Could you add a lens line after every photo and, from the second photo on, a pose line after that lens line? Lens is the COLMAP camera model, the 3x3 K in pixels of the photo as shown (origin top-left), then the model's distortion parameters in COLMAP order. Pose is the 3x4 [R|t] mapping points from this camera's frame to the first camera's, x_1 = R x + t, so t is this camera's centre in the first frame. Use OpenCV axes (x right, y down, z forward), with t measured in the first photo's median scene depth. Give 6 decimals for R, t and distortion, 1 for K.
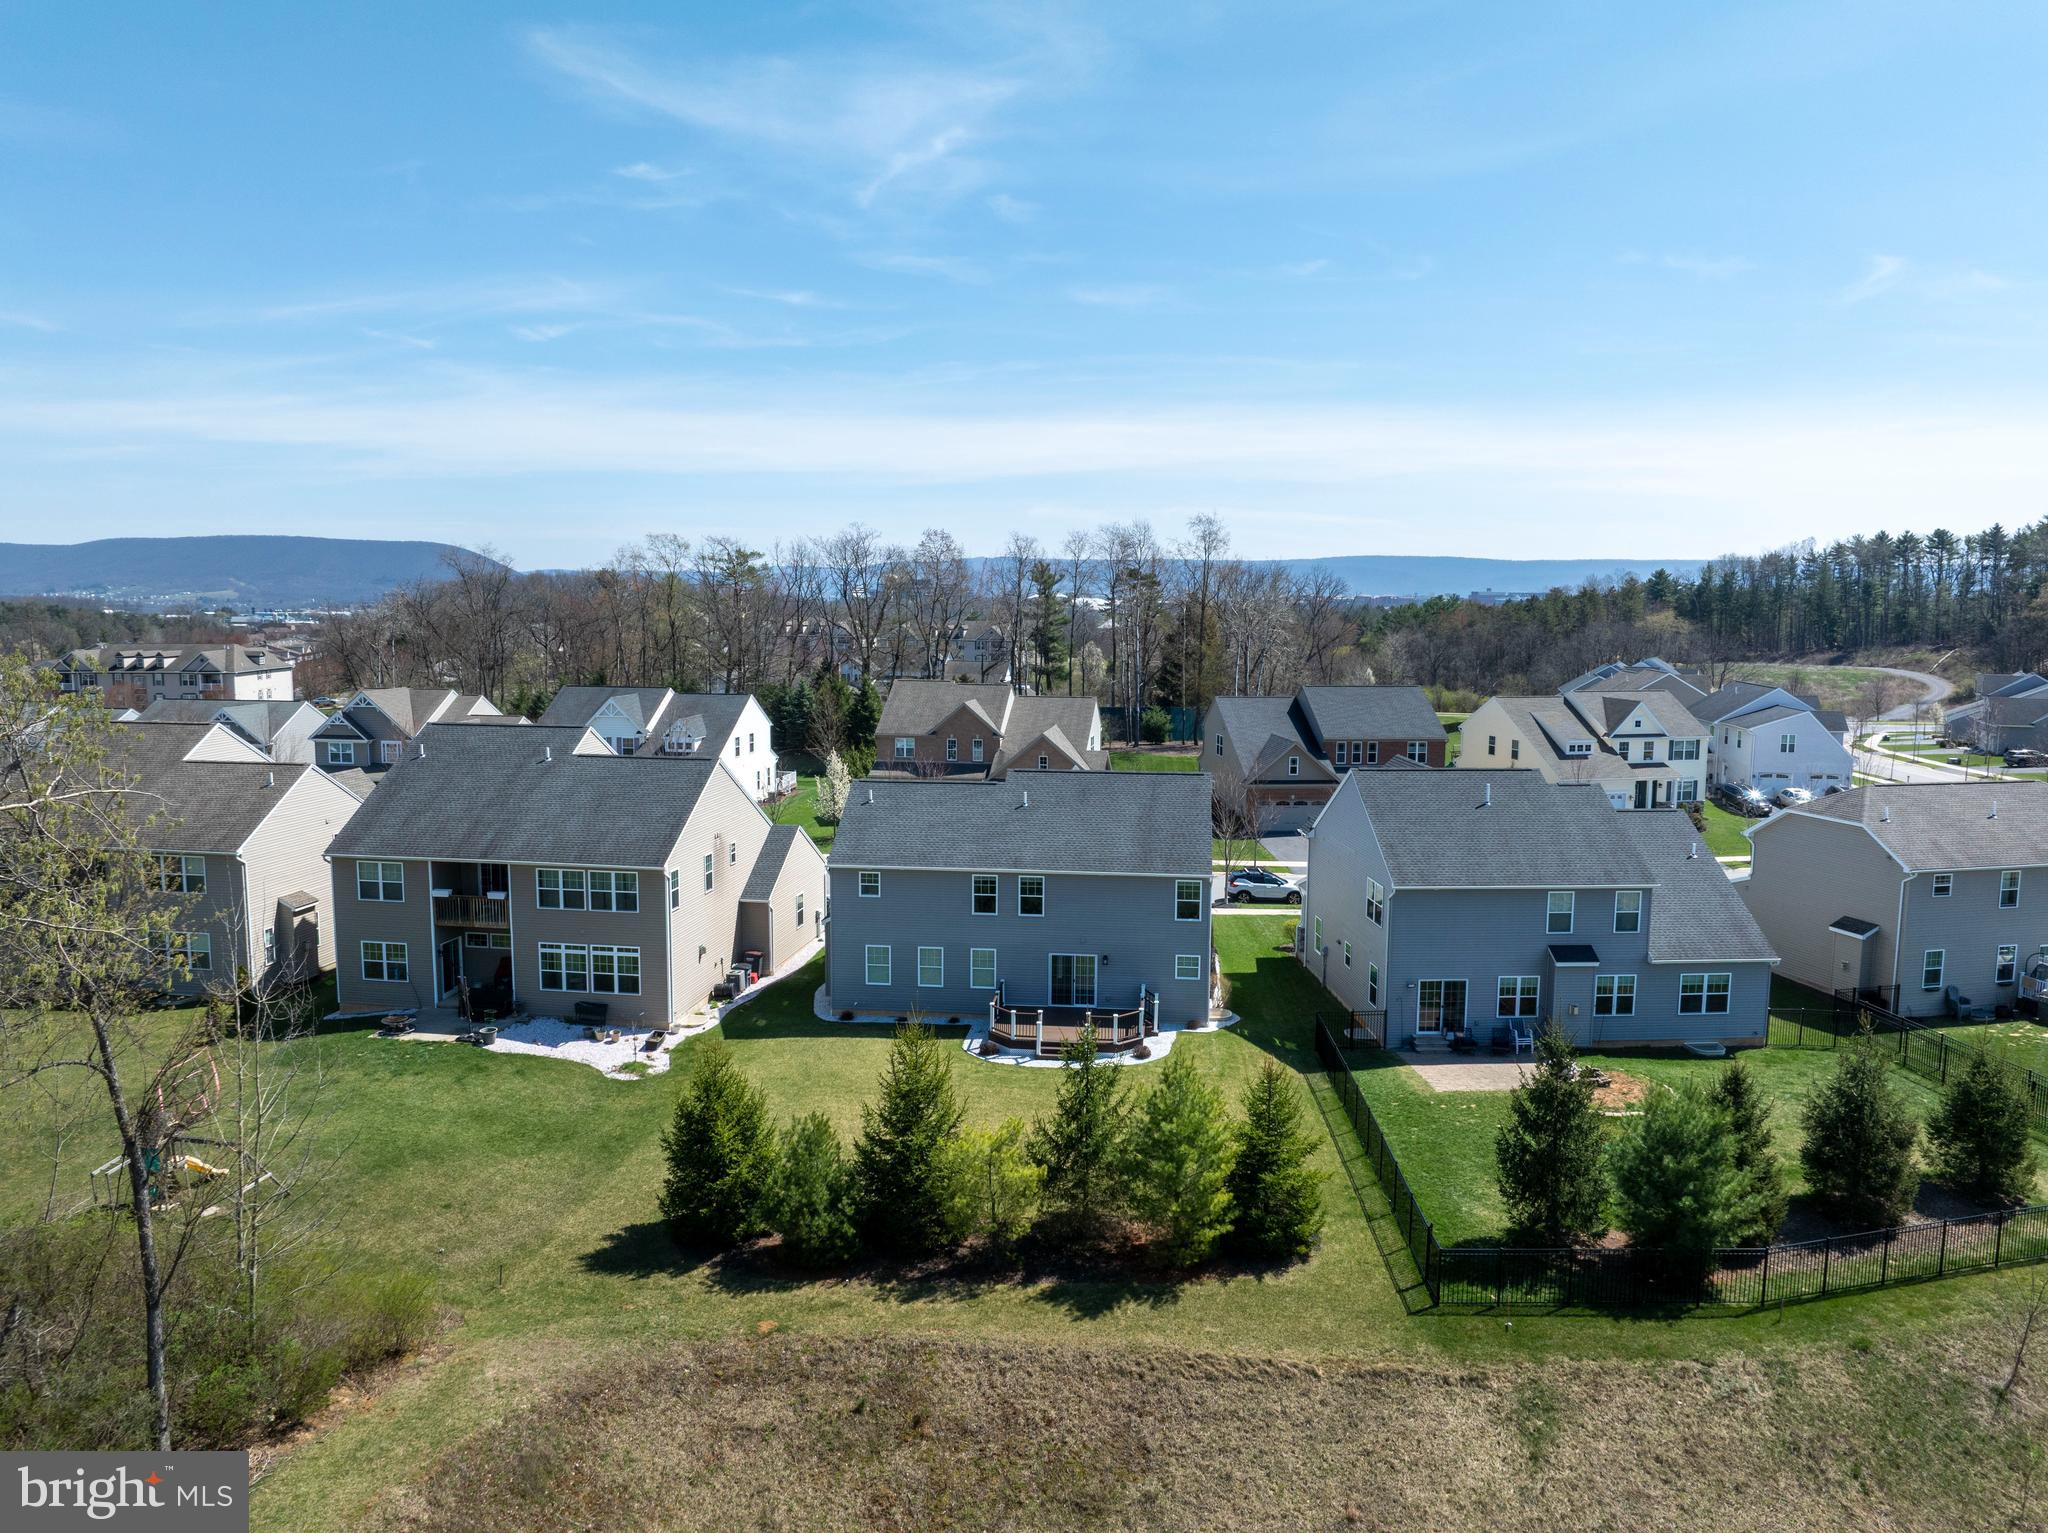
lens RADIAL K [[1441.8, 0, 1028.2], [0, 1441.8, 776.0], [0, 0, 1]] dist [-0.033796, -0.006625]
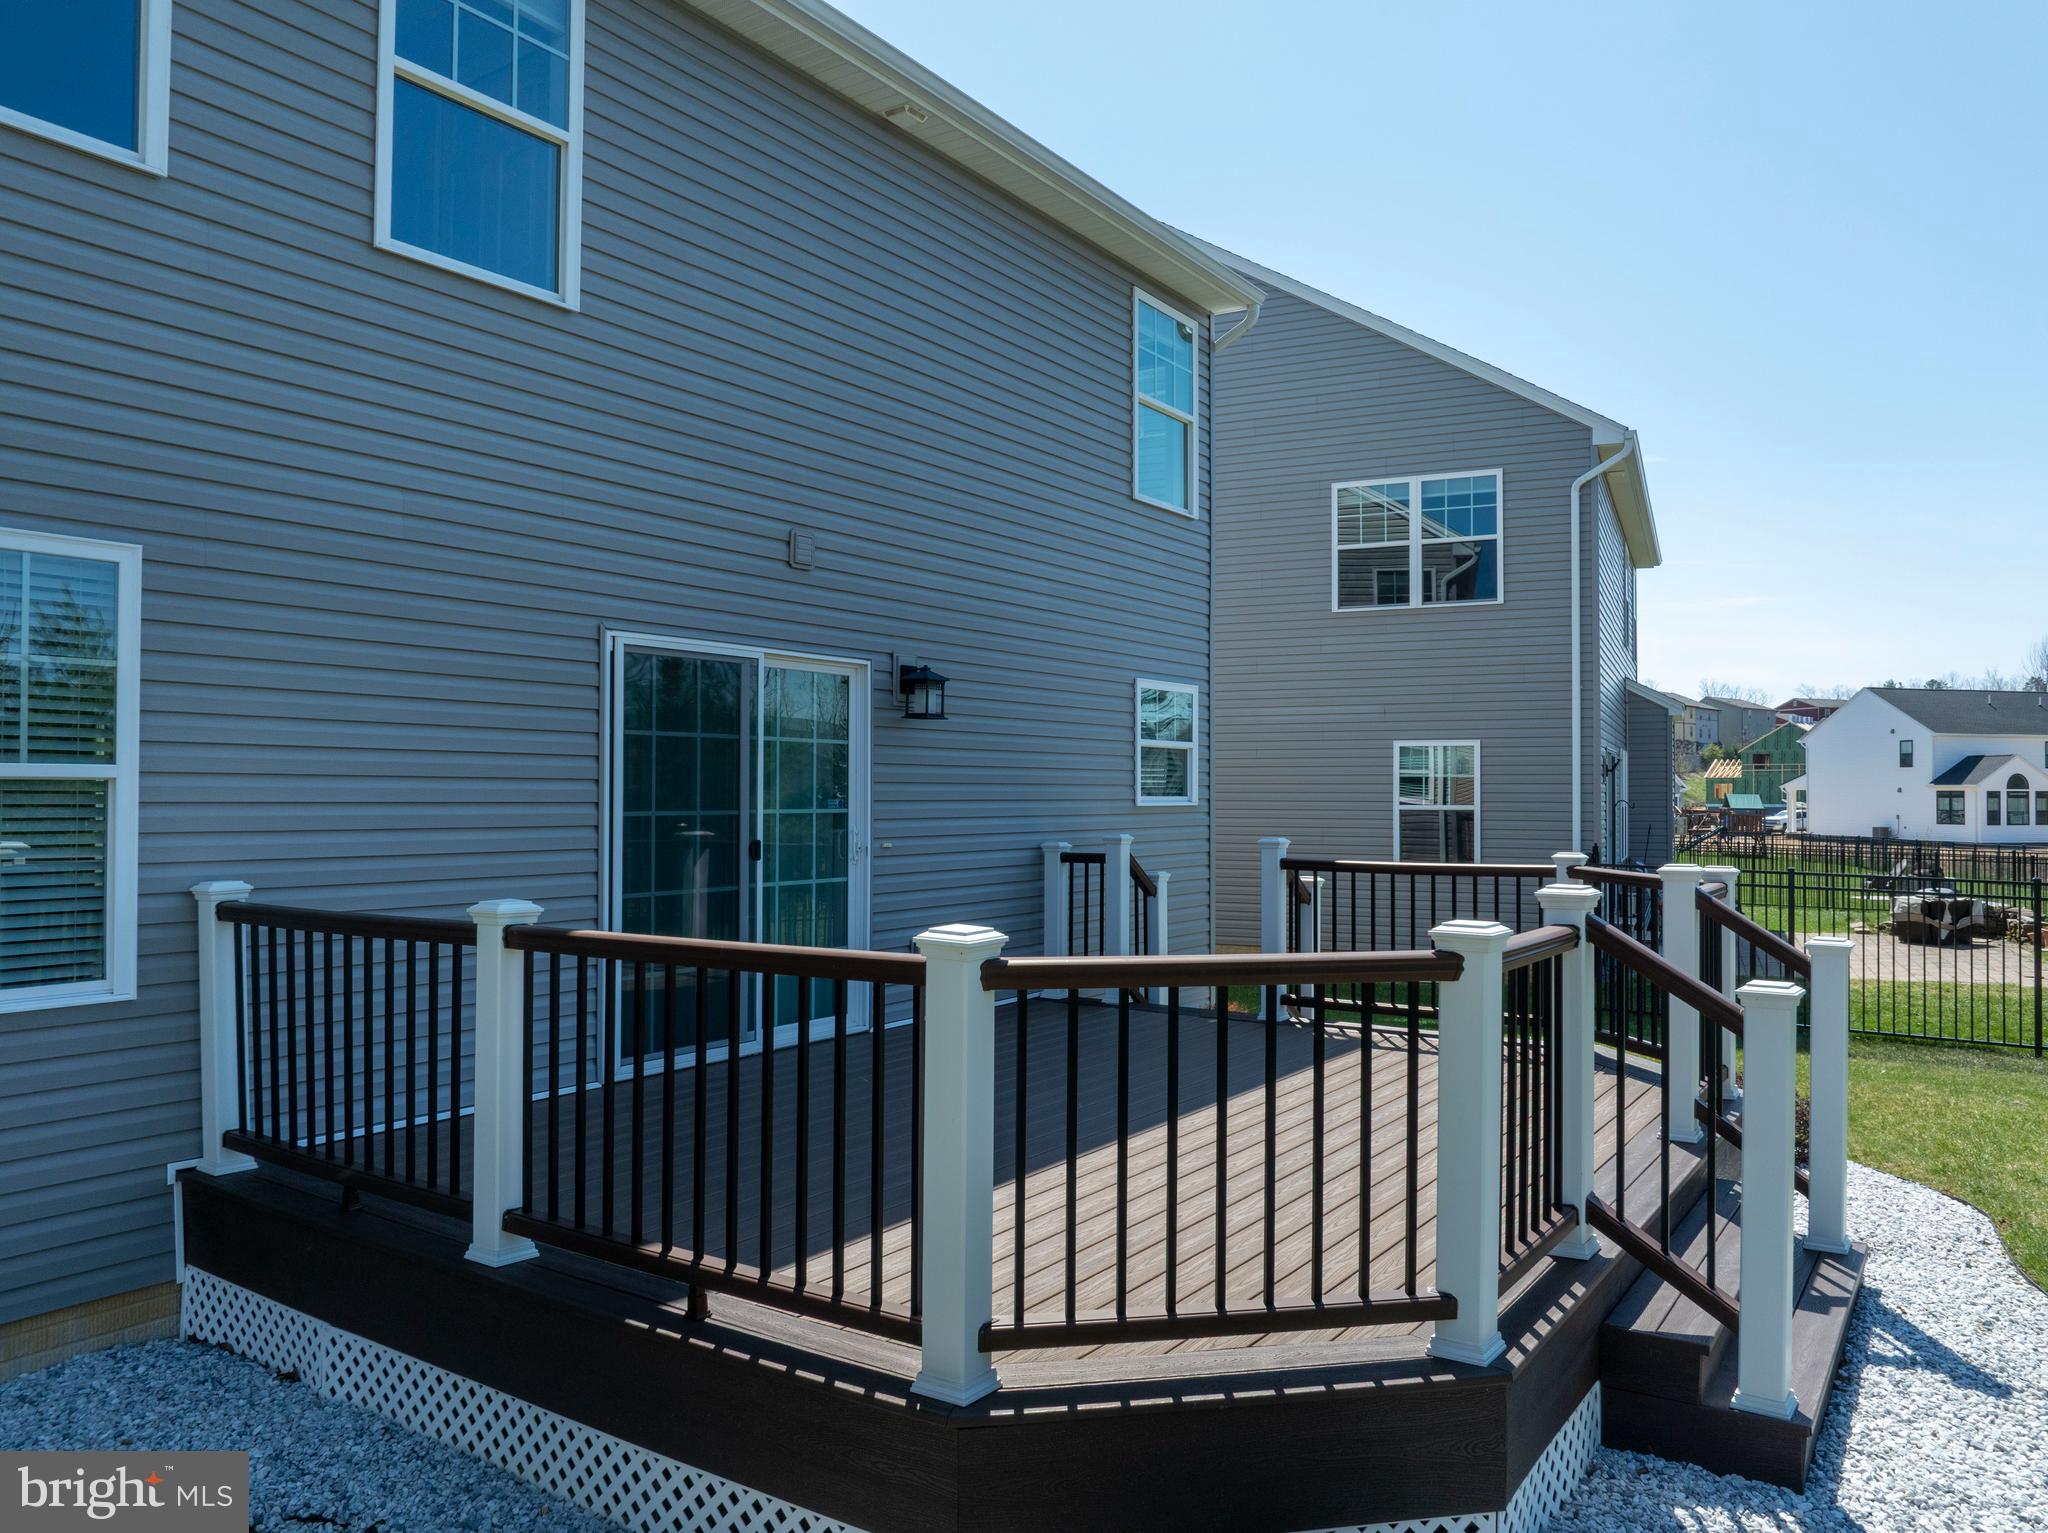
lens RADIAL K [[1441.8, 0, 1023.0], [0, 1441.8, 766.9], [0, 0, 1]] dist [-0.033796, -0.006625]
pose [[0.484019, 0.010221, 0.874998, -0.073437], [0.111031, 0.991133, -0.072997, 0.146664], [-0.867985, 0.132483, 0.478592, 0.911190]]
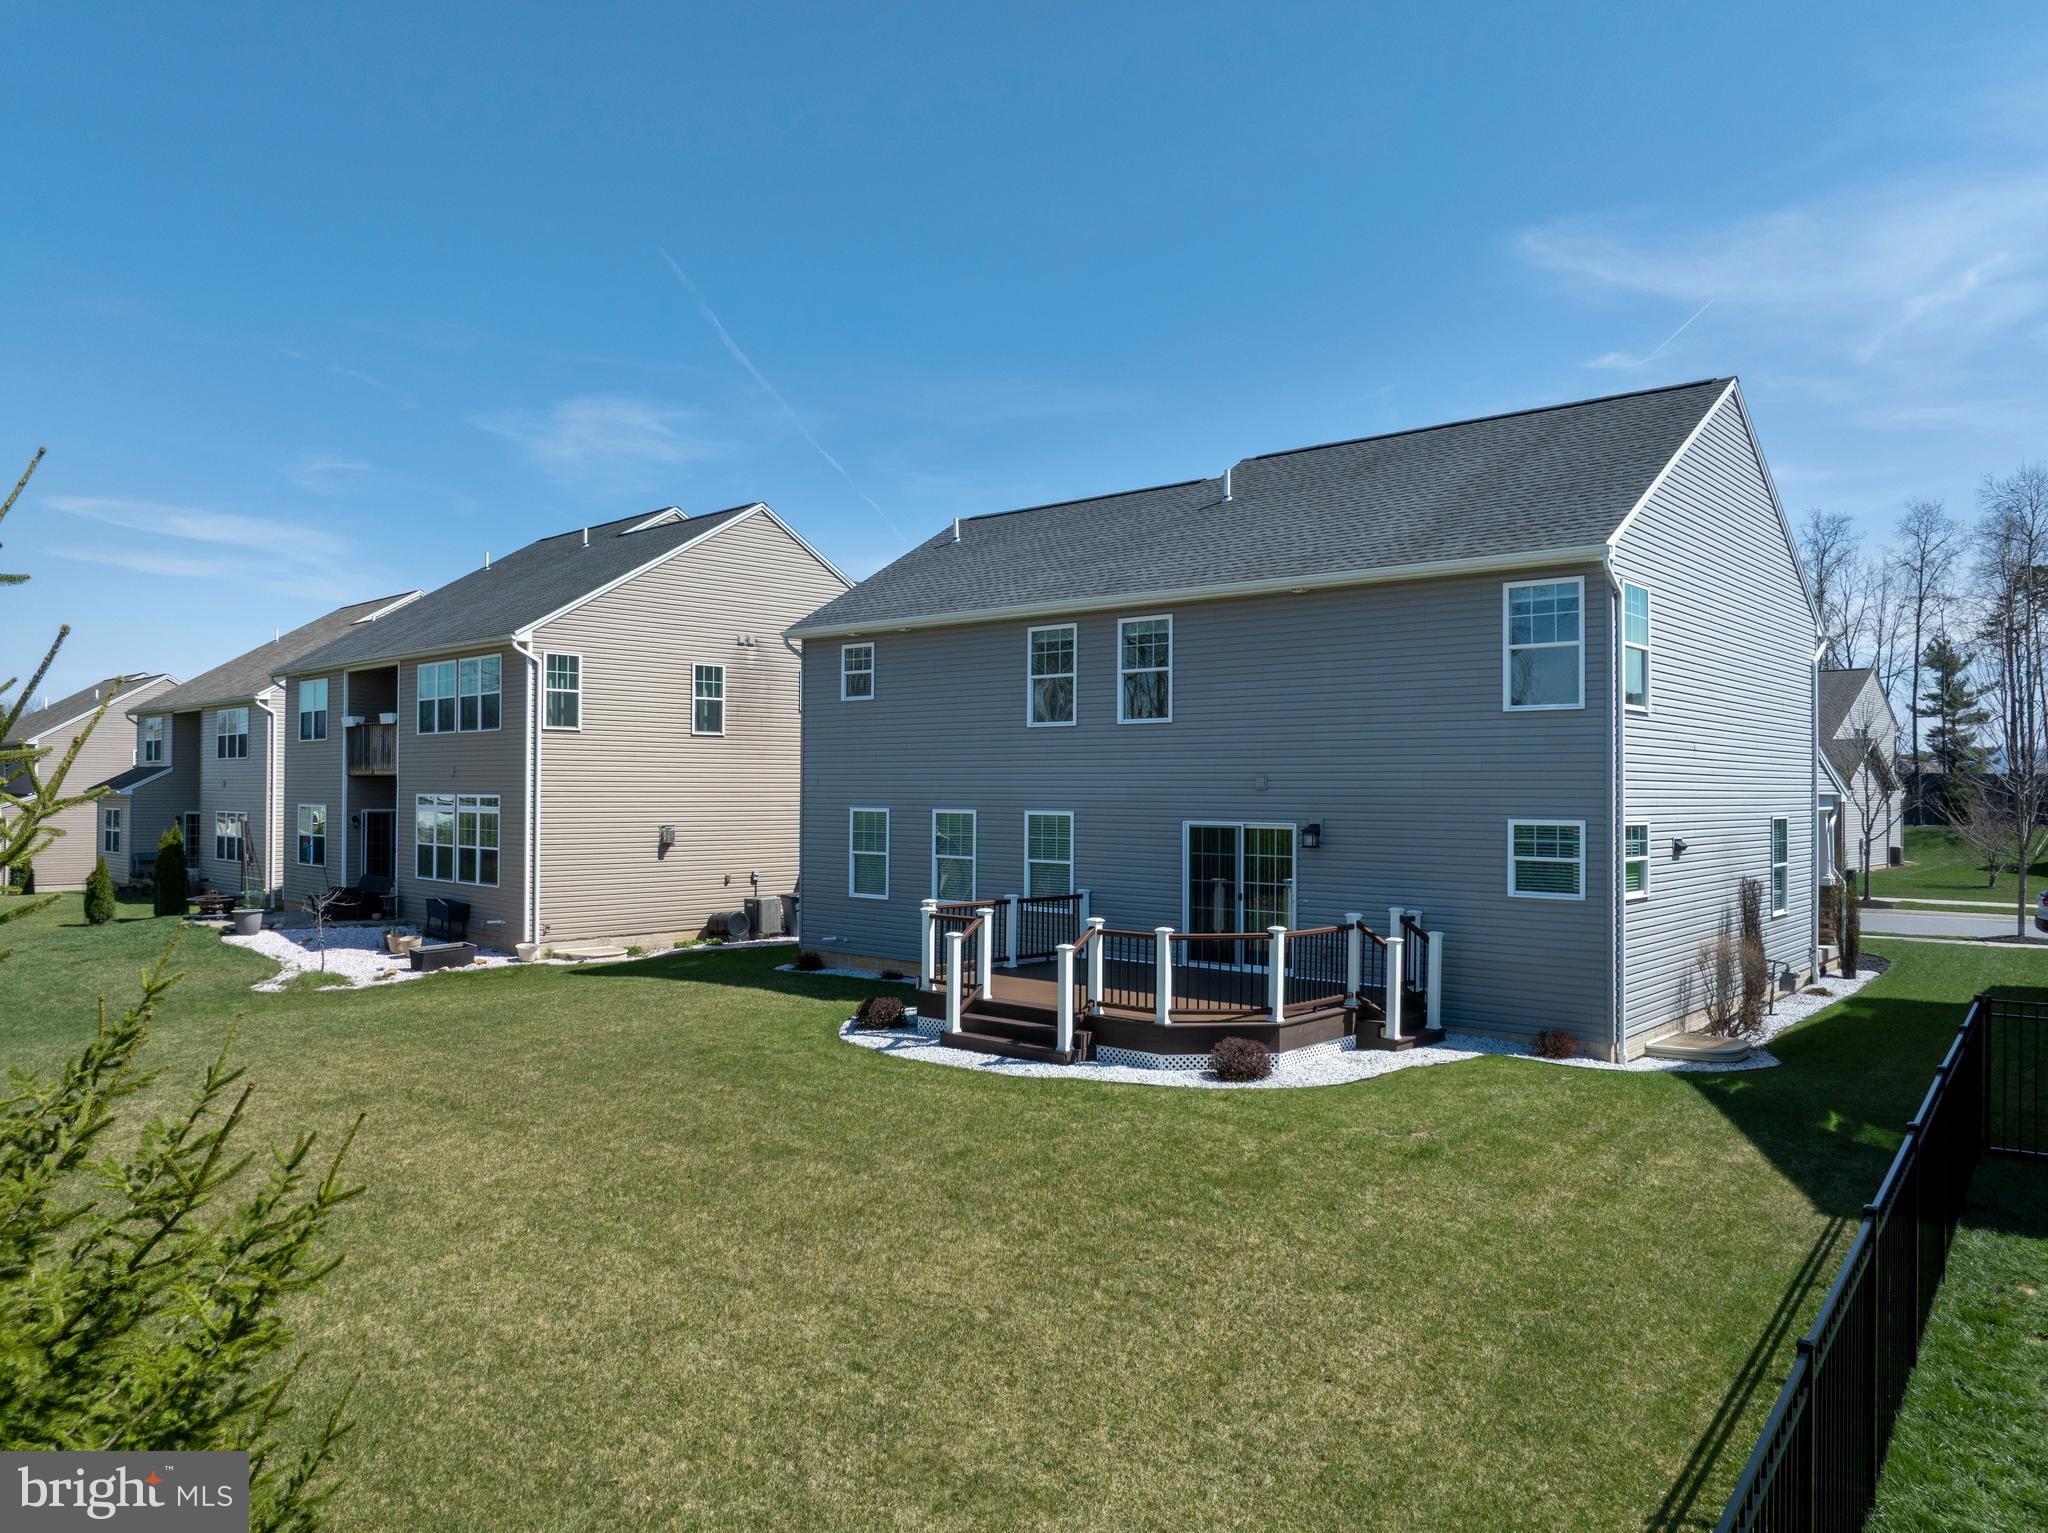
lens RADIAL K [[1441.8, 0, 1029.0], [0, 1441.8, 770.3], [0, 0, 1]] dist [-0.033796, -0.006625]
pose [[0.816105, -0.010735, -0.577804, 0.198473], [-0.071718, 0.990217, -0.119695, 0.157528], [0.573436, 0.139123, 0.807351, 0.669612]]
